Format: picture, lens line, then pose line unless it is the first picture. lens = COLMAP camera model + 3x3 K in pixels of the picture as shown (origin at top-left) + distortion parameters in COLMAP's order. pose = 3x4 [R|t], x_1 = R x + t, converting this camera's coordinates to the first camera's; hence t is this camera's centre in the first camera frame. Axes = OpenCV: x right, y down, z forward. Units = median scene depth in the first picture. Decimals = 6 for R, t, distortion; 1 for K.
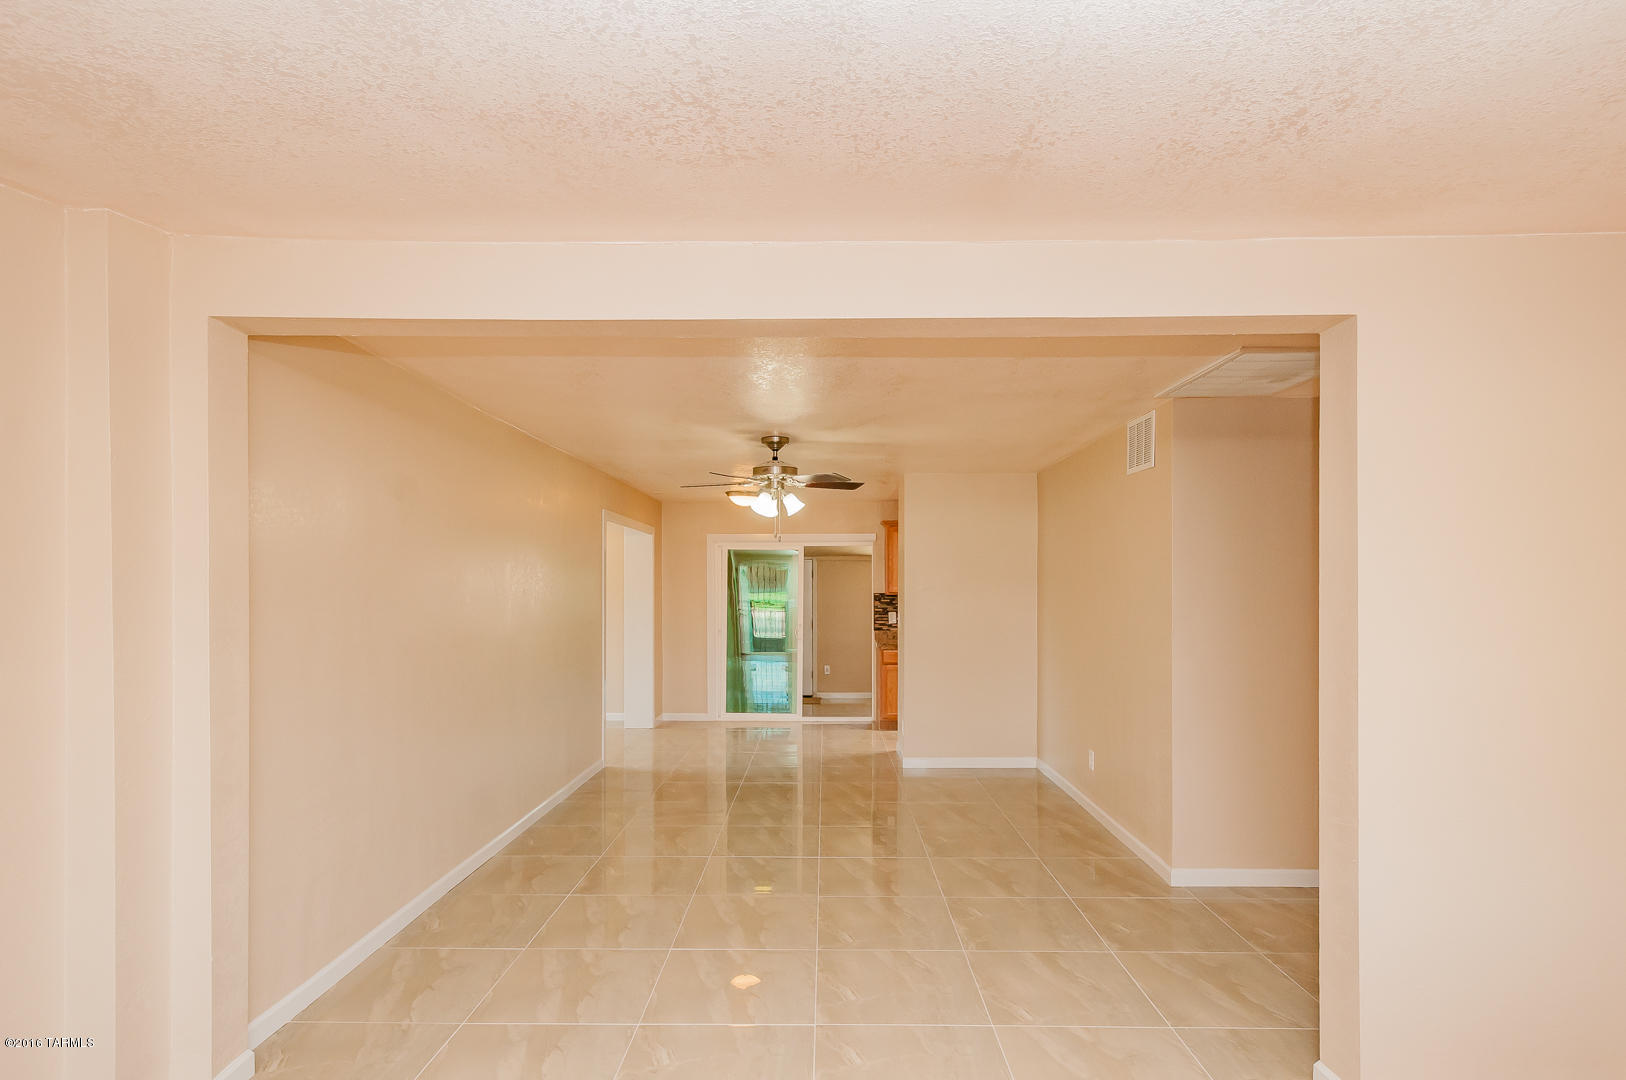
lens RADIAL K [[881.0, 0, 843.3], [0, 881.0, 585.6], [0, 0, 1]] dist [0.000985, 0.000174]
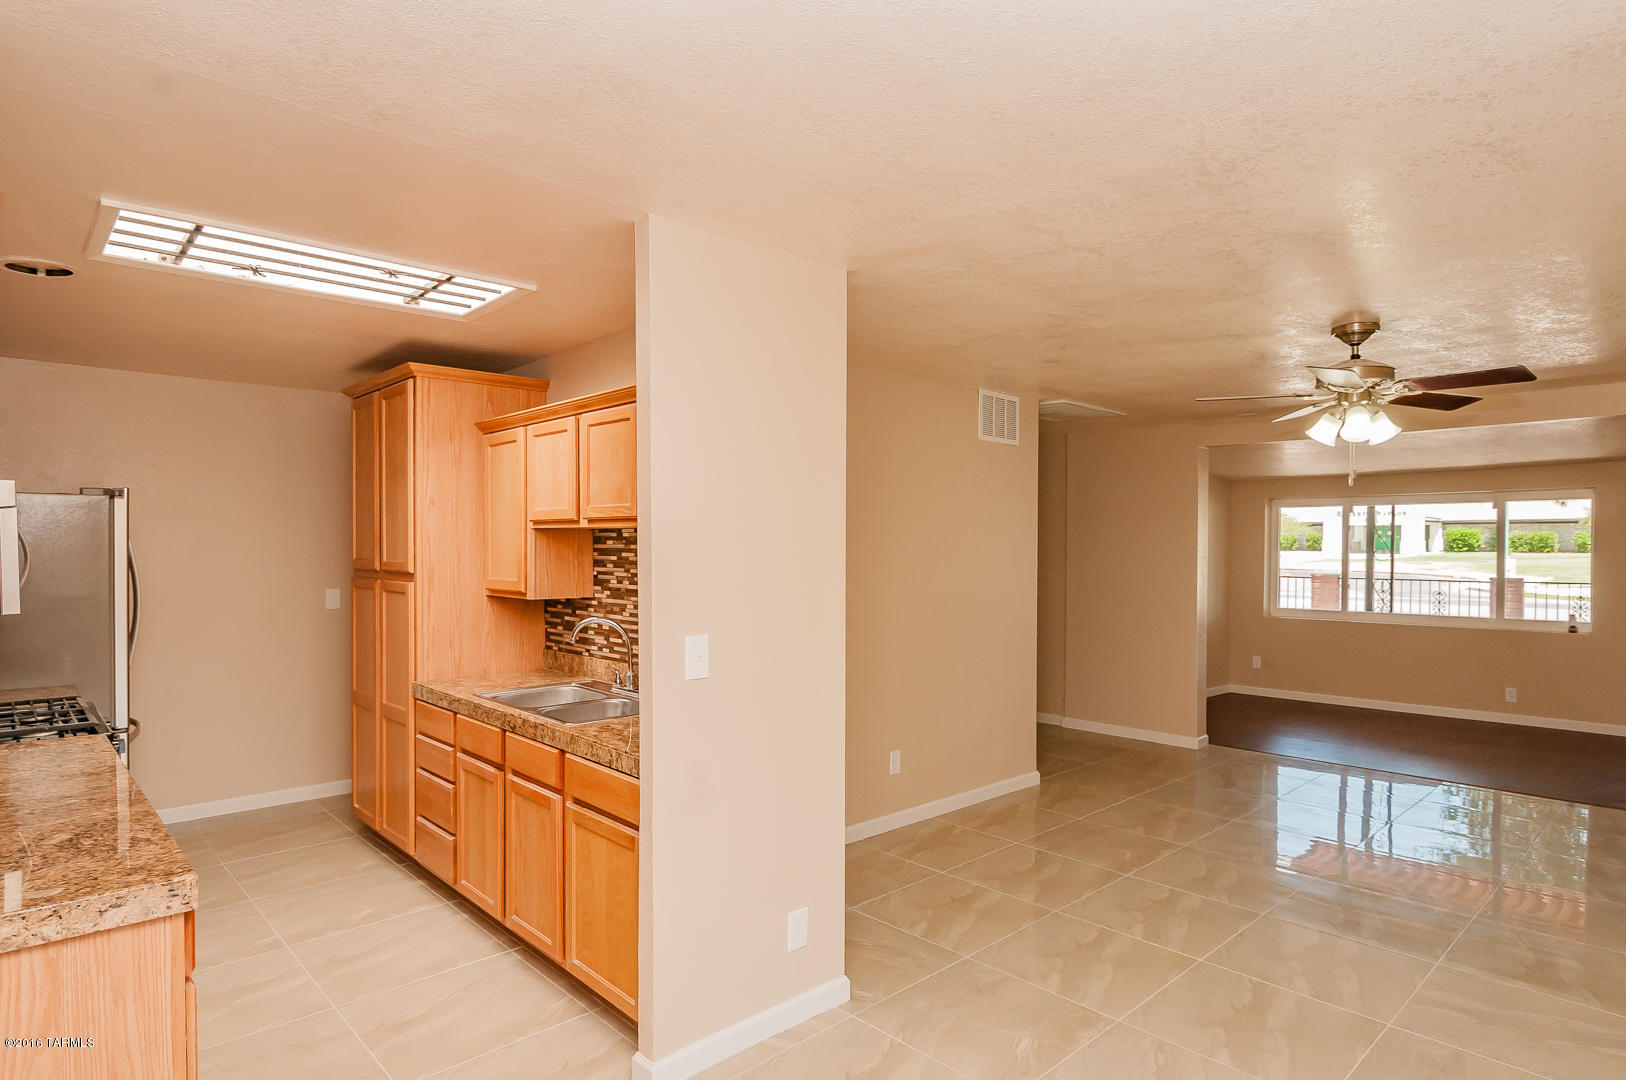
lens RADIAL K [[893.8, 0, 813.0], [0, 893.8, 540.0], [0, 0, 1]] dist [0.015725, -0.000038]
pose [[-0.673309, 0.002737, 0.739356, -0.302630], [0.000798, 0.999995, -0.002976, -0.004969], [-0.739361, -0.001414, -0.673308, 1.764622]]
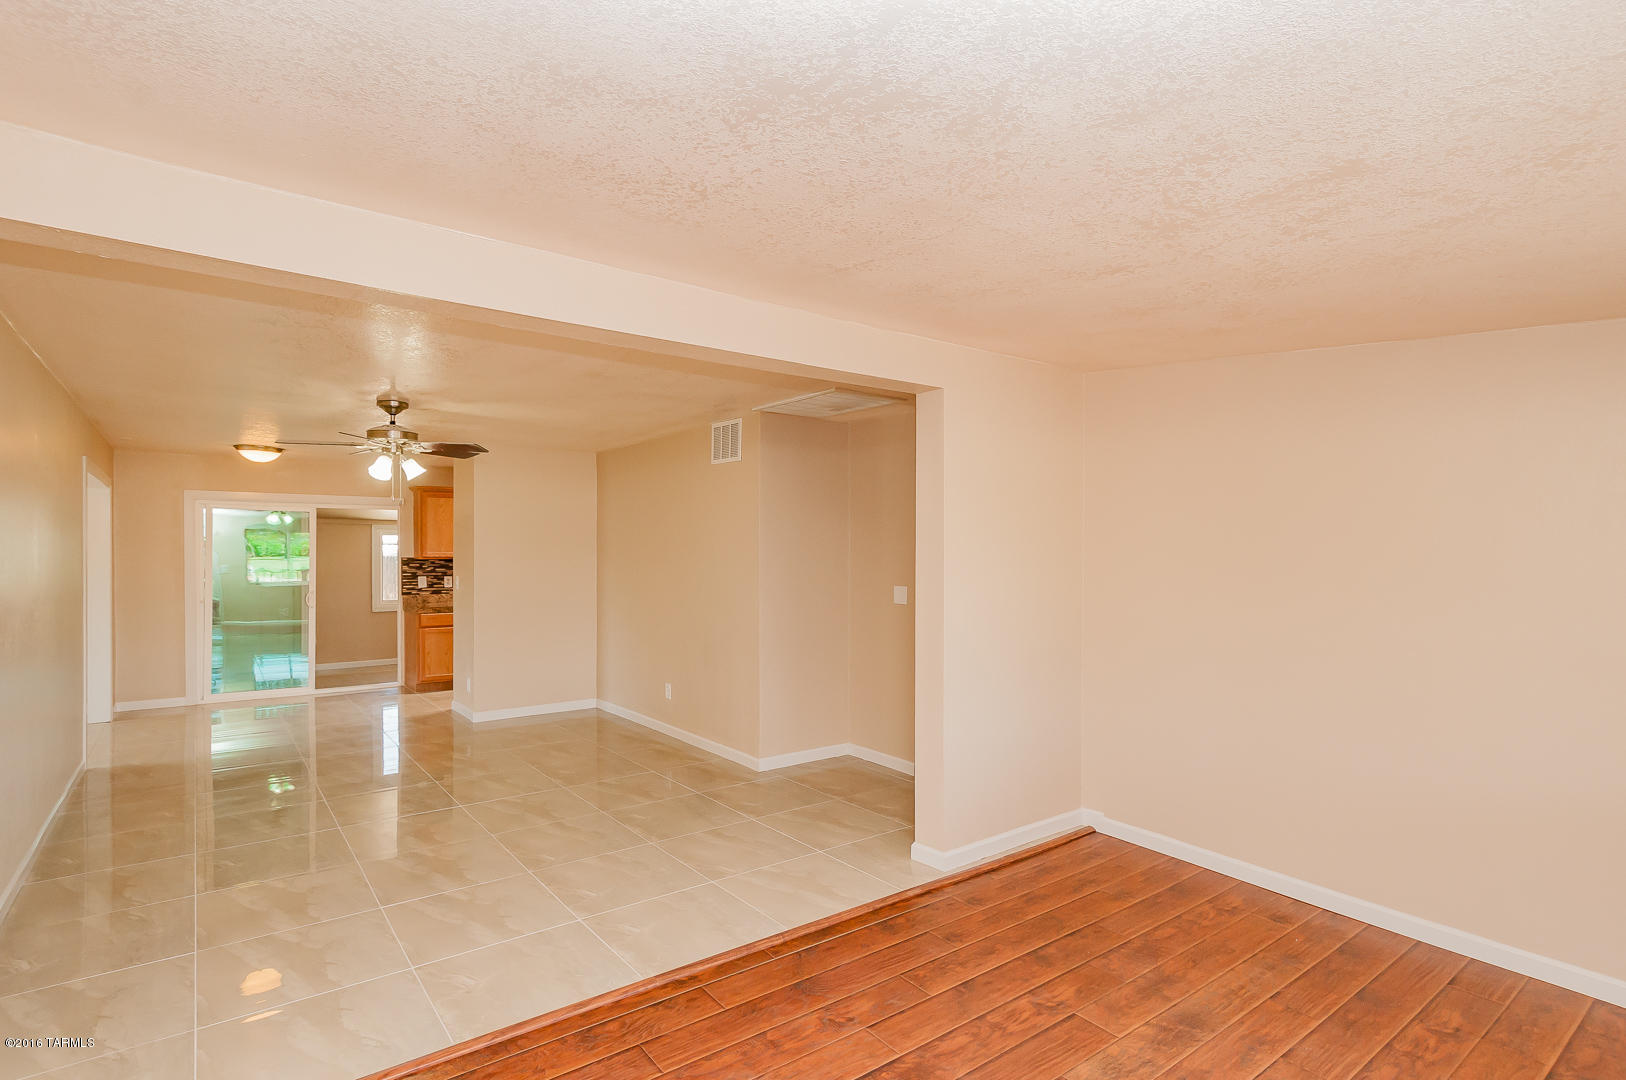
lens RADIAL K [[797.4, 0, 848.9], [0, 797.4, 549.3], [0, 0, 1]] dist [-0.000513, 0.000097]
pose [[0.778924, 0.003294, 0.627110, -0.241981], [-0.001367, 0.999993, -0.003556, 0.002808], [-0.627117, 0.001913, 0.778923, -0.034381]]
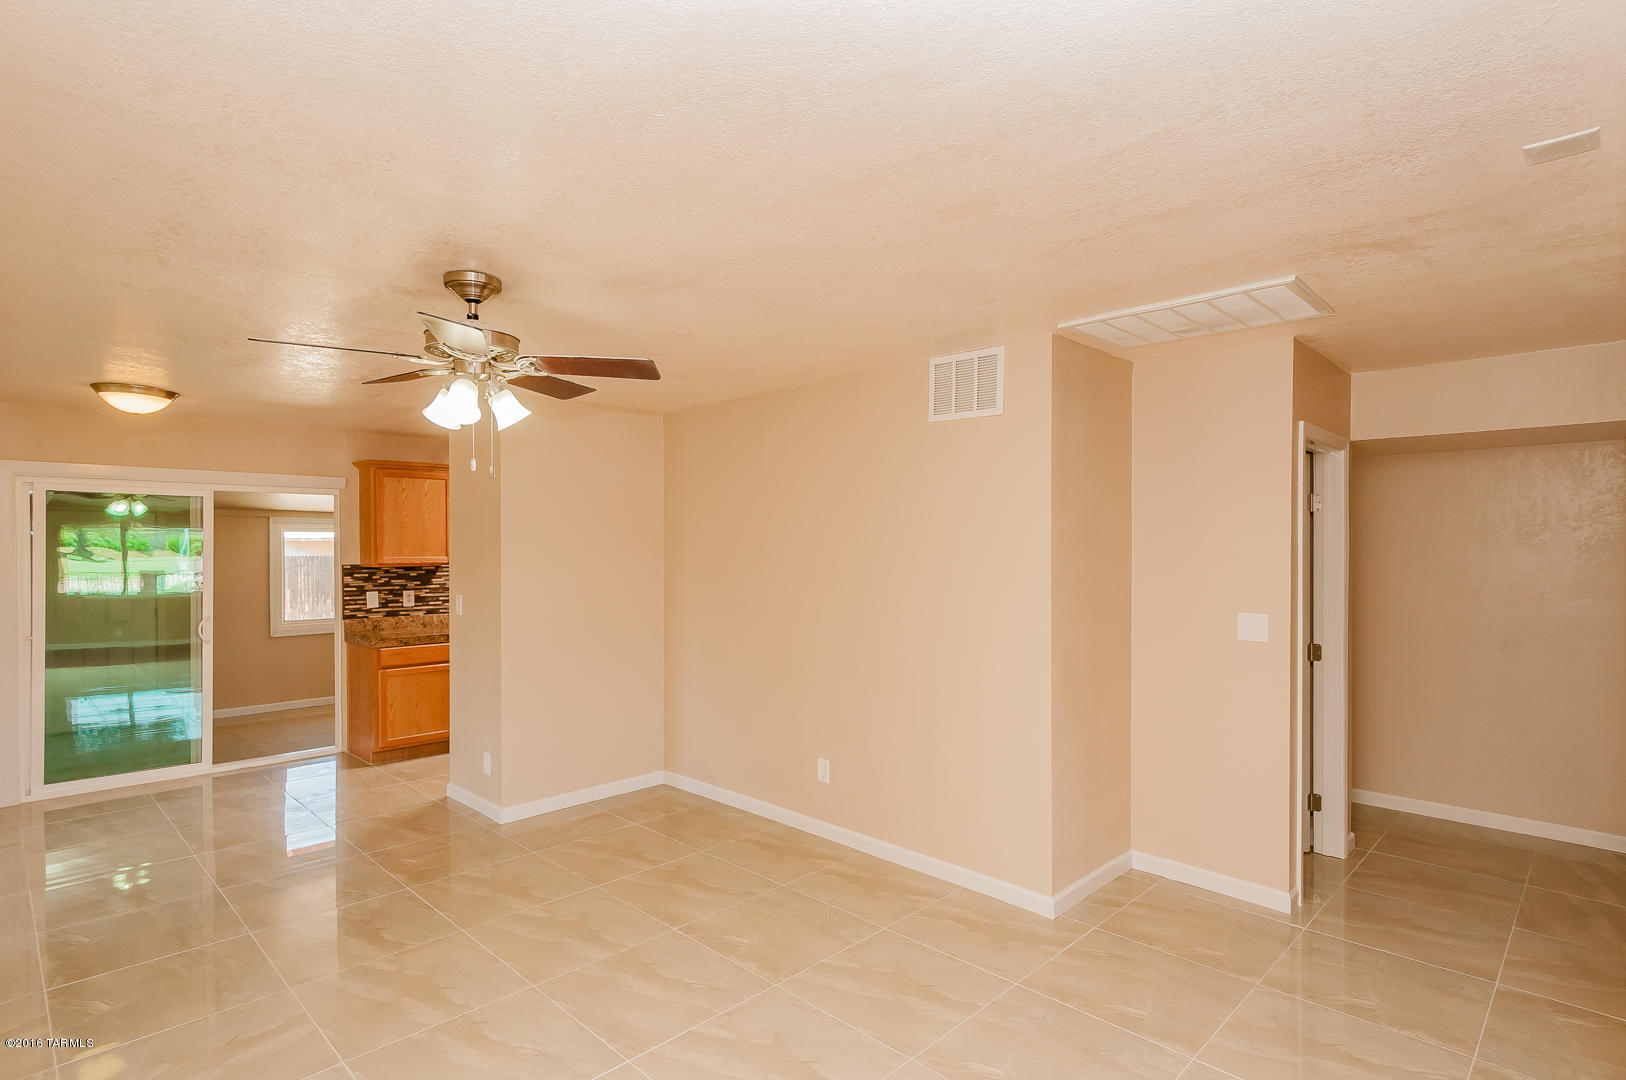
lens RADIAL K [[820.7, 0, 819.4], [0, 820.7, 546.6], [0, 0, 1]] dist [0.003952, 0.000573]
pose [[0.703984, 0.004051, 0.710204, -0.279368], [-0.001257, 0.999989, -0.004458, -0.005553], [-0.710214, 0.002245, 0.703982, 0.510853]]
